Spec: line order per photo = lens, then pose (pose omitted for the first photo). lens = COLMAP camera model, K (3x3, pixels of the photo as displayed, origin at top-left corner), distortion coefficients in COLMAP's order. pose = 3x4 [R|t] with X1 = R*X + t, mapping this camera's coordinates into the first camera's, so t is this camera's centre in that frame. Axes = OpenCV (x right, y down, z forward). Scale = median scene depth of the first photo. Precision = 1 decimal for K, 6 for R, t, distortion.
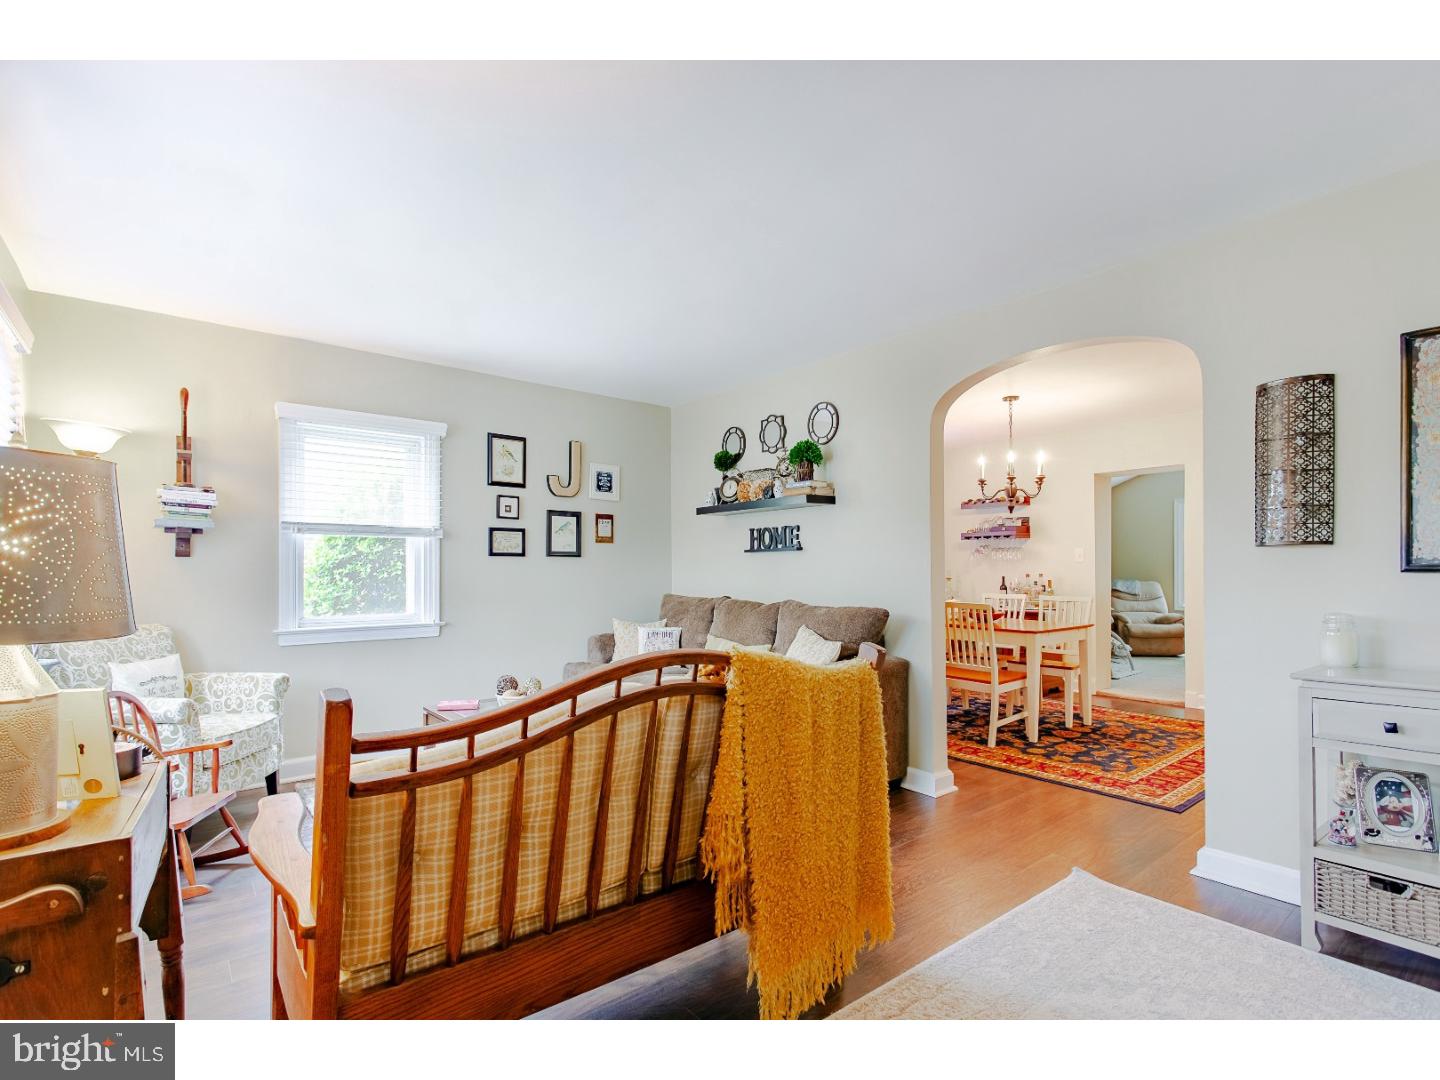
lens RADIAL K [[682.9, 0, 720.5], [0, 682.9, 549.8], [0, 0, 1]] dist [0.001416, 0.000343]
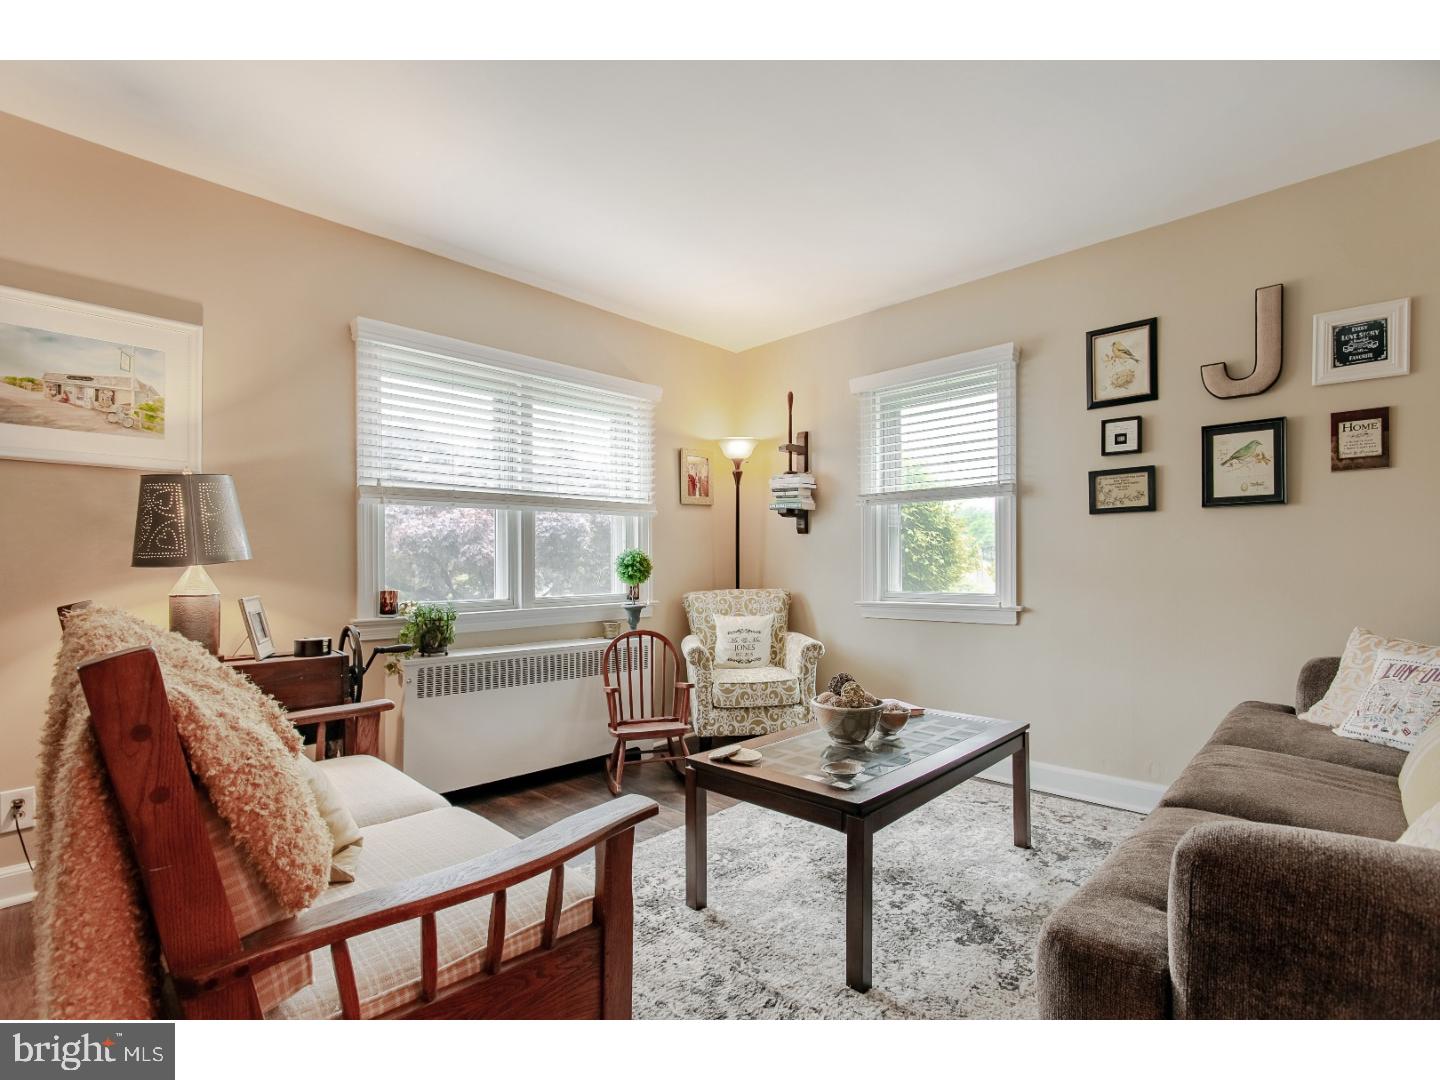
lens RADIAL K [[682.9, 0, 723.2], [0, 682.9, 548.6], [0, 0, 1]] dist [0.001416, 0.000343]
pose [[0.114709, -0.018579, -0.993225, 0.281308], [0.044949, 0.998898, -0.013494, 0.034953], [0.992382, -0.043097, 0.115418, 0.545863]]
